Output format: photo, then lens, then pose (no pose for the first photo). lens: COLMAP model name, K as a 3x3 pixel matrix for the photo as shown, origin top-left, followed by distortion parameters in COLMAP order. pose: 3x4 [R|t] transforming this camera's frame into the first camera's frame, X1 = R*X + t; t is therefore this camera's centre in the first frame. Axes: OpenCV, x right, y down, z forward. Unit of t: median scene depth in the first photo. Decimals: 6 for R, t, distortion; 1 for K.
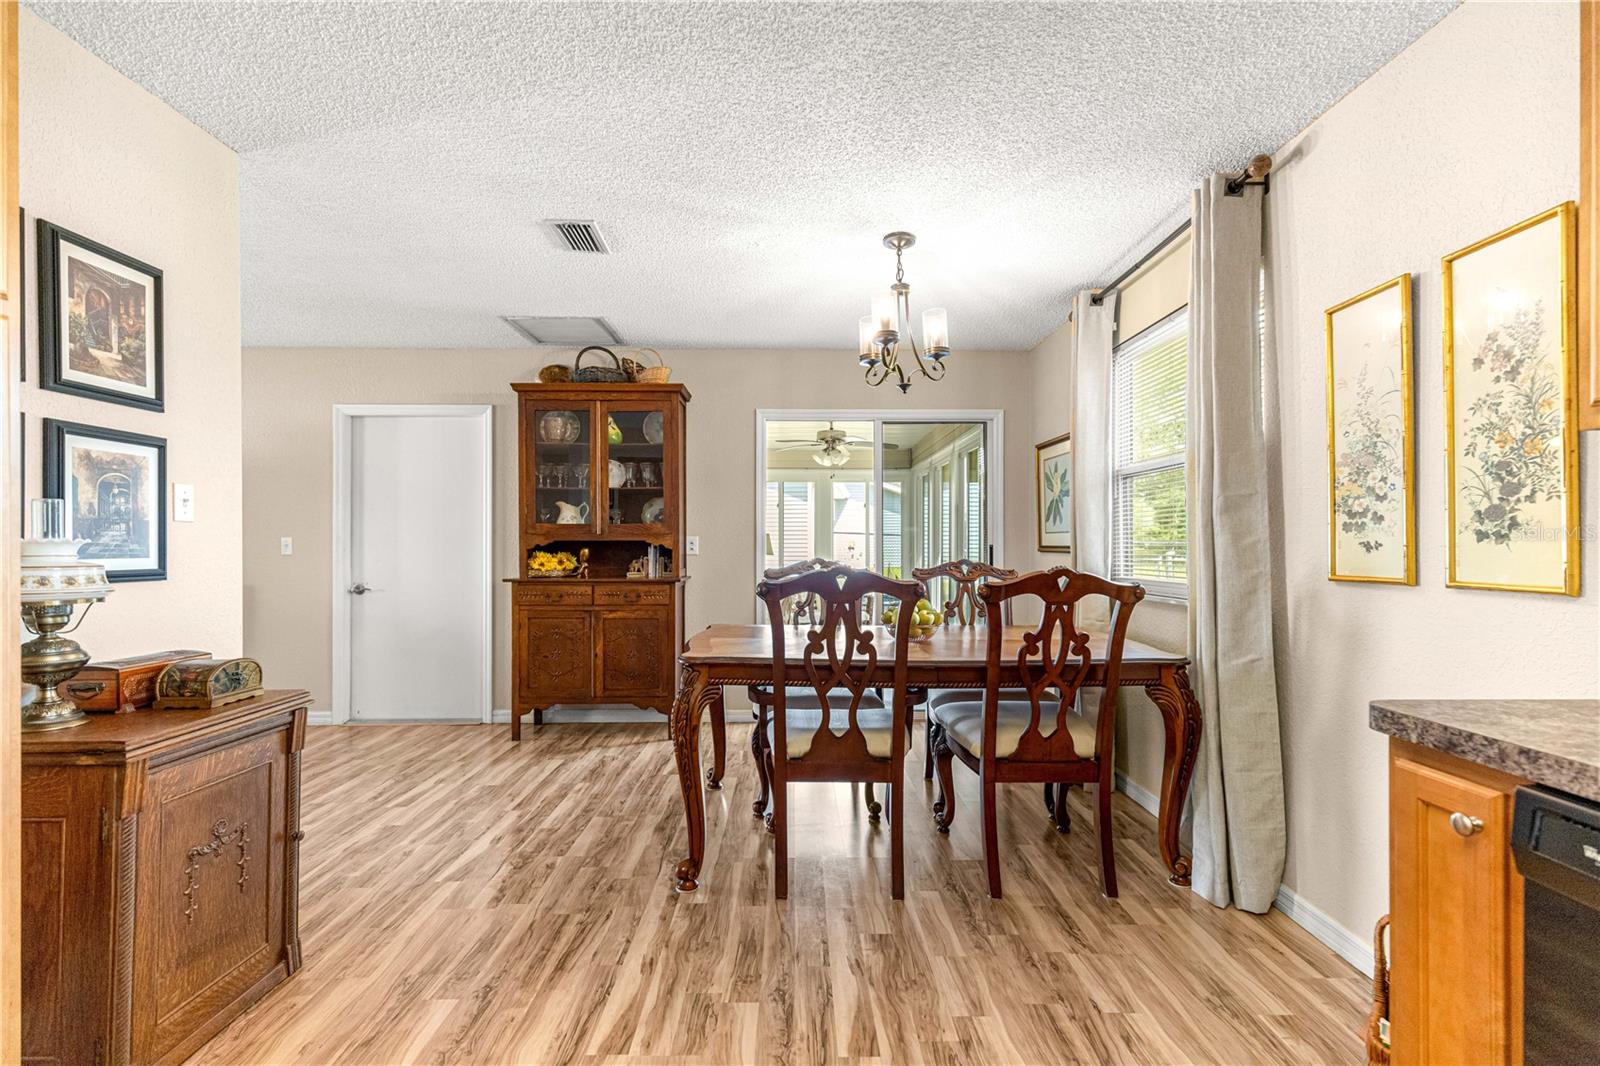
lens RADIAL K [[719.7, 0, 804.0], [0, 719.7, 534.9], [0, 0, 1]] dist [0.008555, -0.002110]
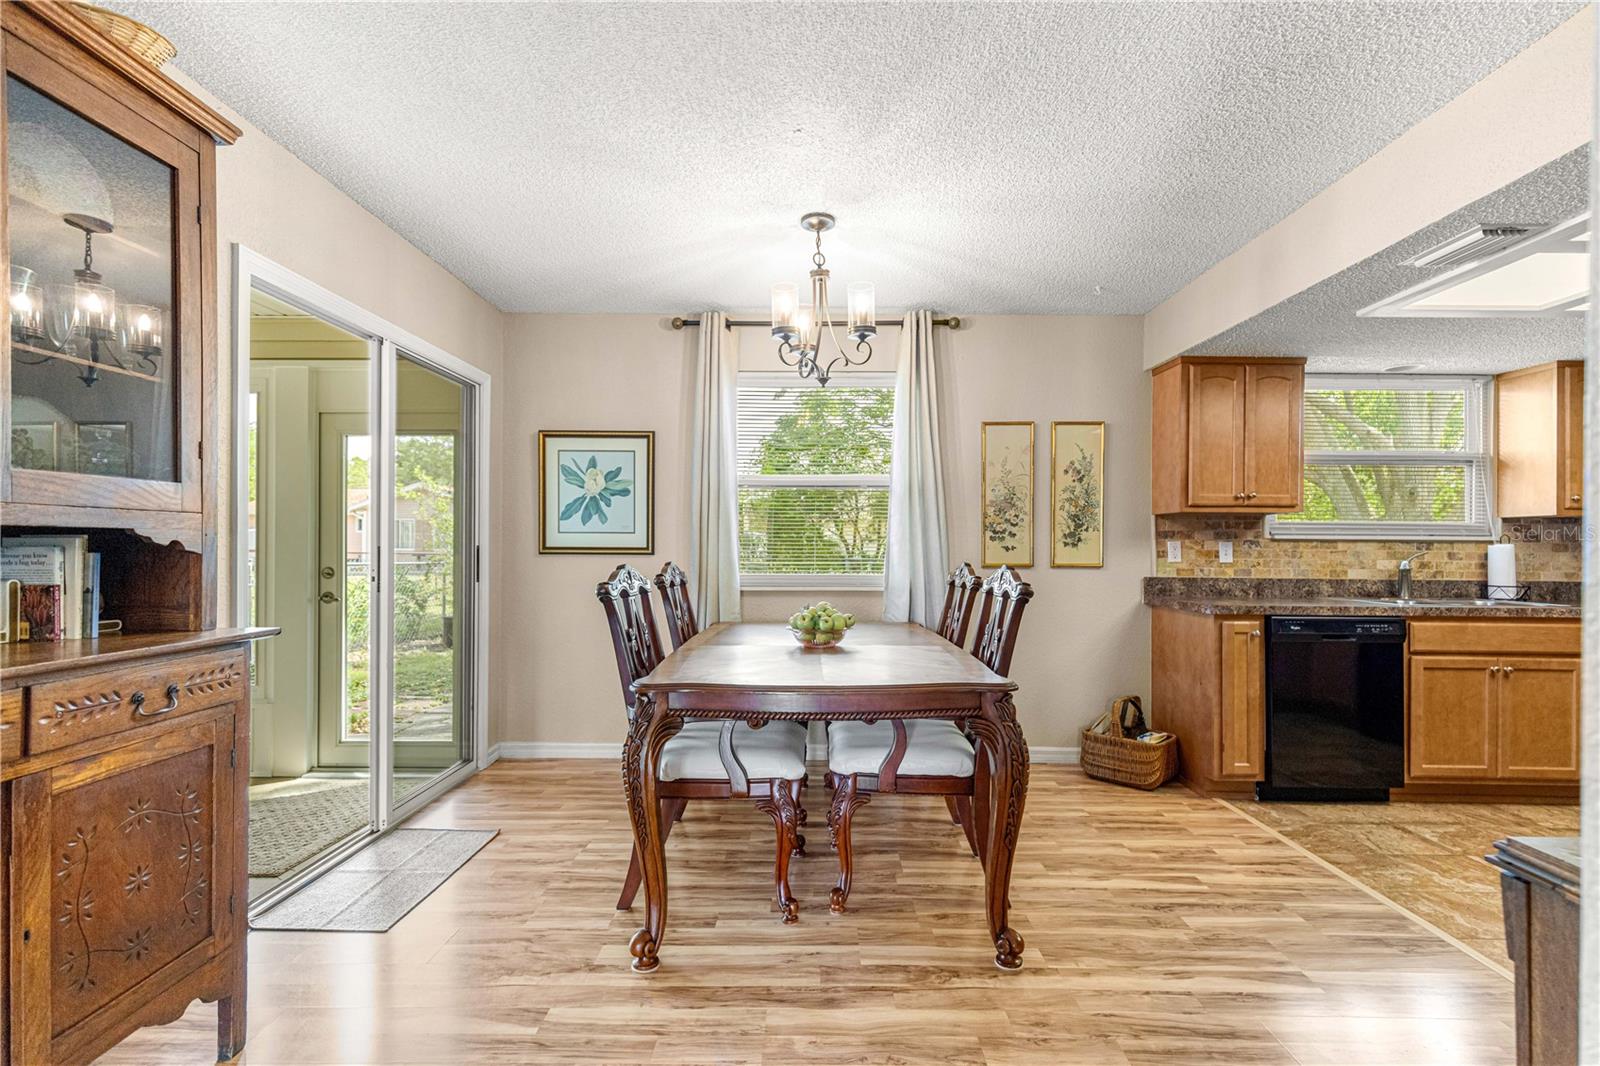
lens RADIAL K [[719.7, 0, 804.1], [0, 719.7, 544.1], [0, 0, 1]] dist [0.008555, -0.002110]
pose [[0.026573, 0.006242, 0.999627, -1.237697], [-0.017410, 0.999832, -0.005781, 0.024820], [-0.999495, -0.017250, 0.026677, 1.518571]]
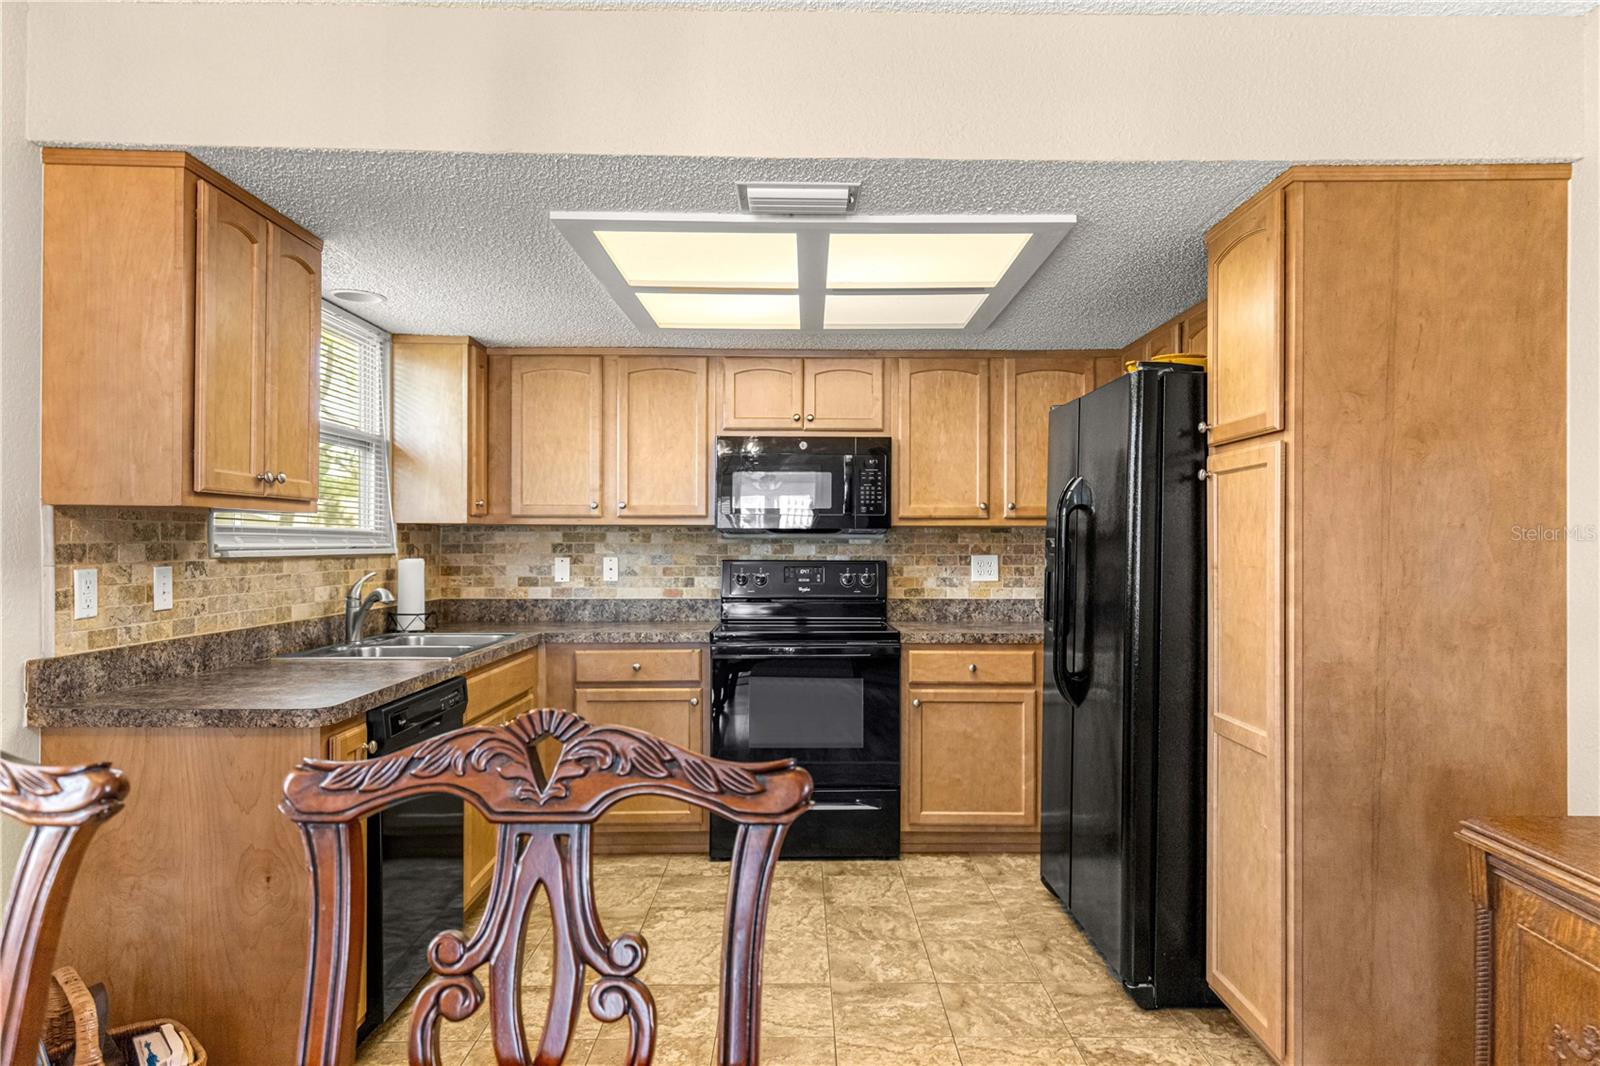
lens RADIAL K [[980.7, 0, 812.7], [0, 980.7, 536.8], [0, 0, 1]] dist [0.003608, -0.001869]
pose [[-0.999983, -0.004453, 0.003828, -0.077288], [-0.004515, 0.999854, -0.016453, -0.034903], [-0.003754, -0.016470, -0.999857, 1.709653]]
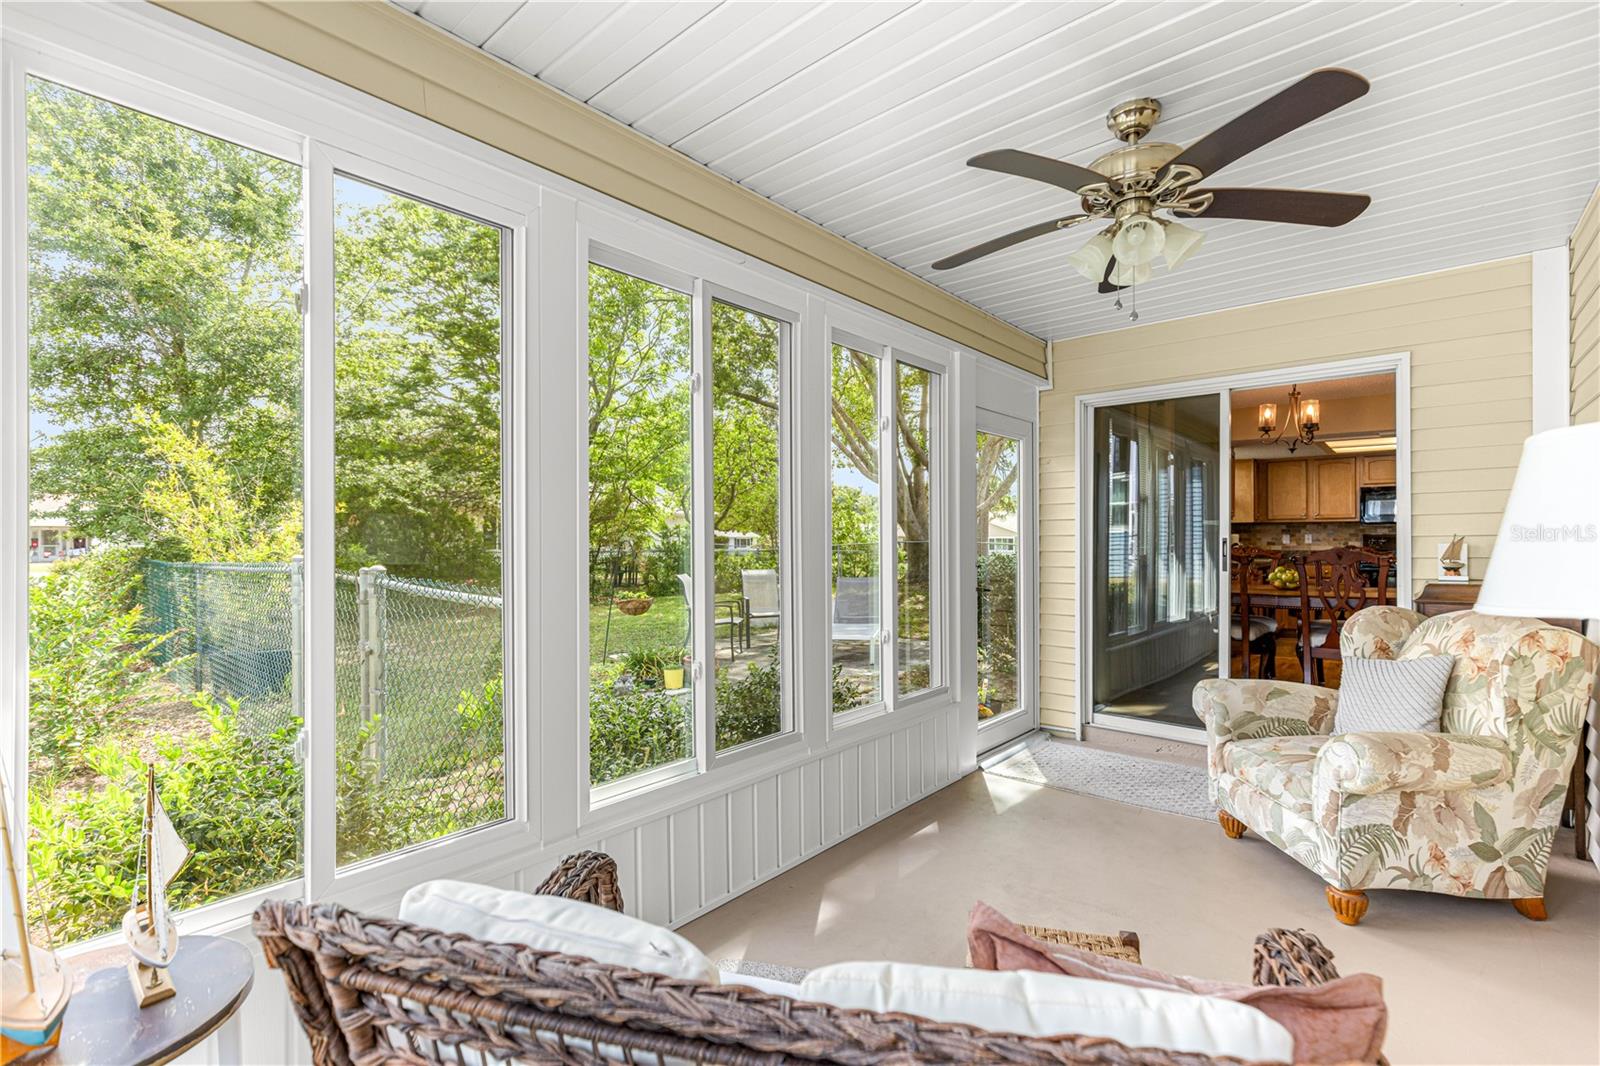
lens RADIAL K [[719.7, 0, 806.4], [0, 719.7, 536.1], [0, 0, 1]] dist [0.008555, -0.002110]
pose [[-0.749639, 0.003083, 0.661839, -0.221766], [-0.003368, 0.999958, -0.008472, 0.037237], [-0.661838, -0.008580, -0.749598, 4.823827]]
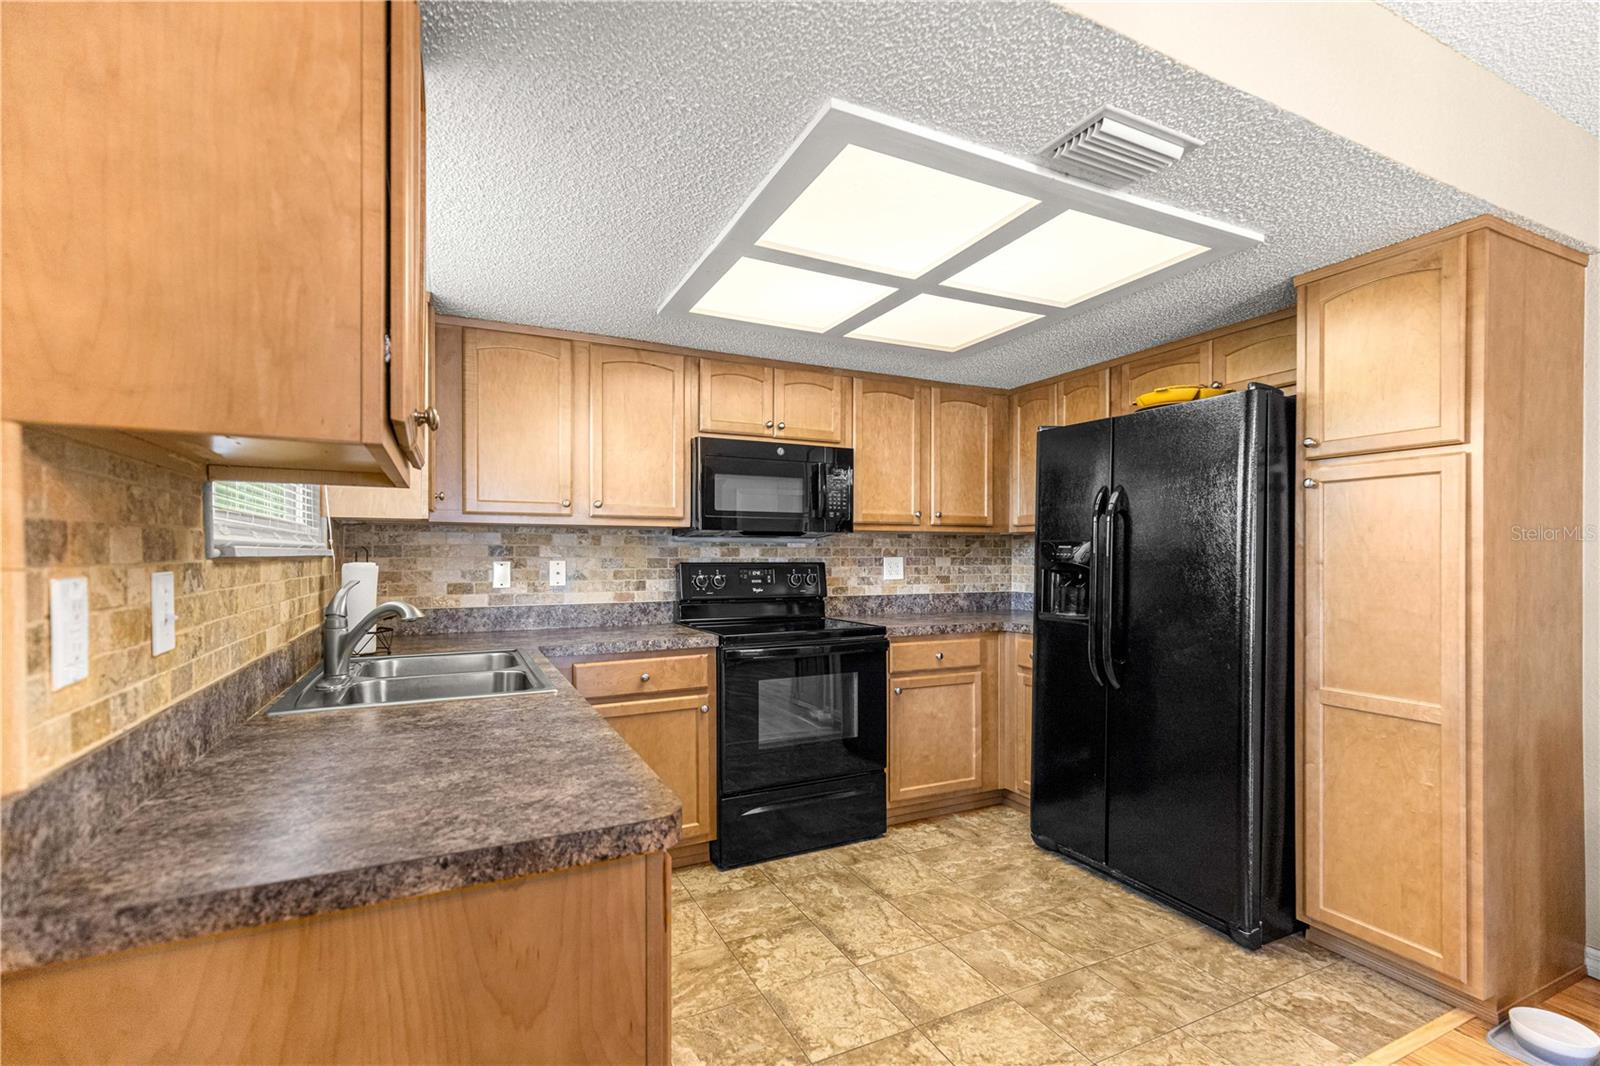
lens RADIAL K [[719.7, 0, 807.7], [0, 719.7, 556.1], [0, 0, 1]] dist [0.008555, -0.002110]
pose [[-0.902728, -0.002806, -0.430203, 0.601210], [0.000356, 0.999974, -0.007269, -0.020162], [0.430212, -0.006715, -0.902703, 1.066889]]
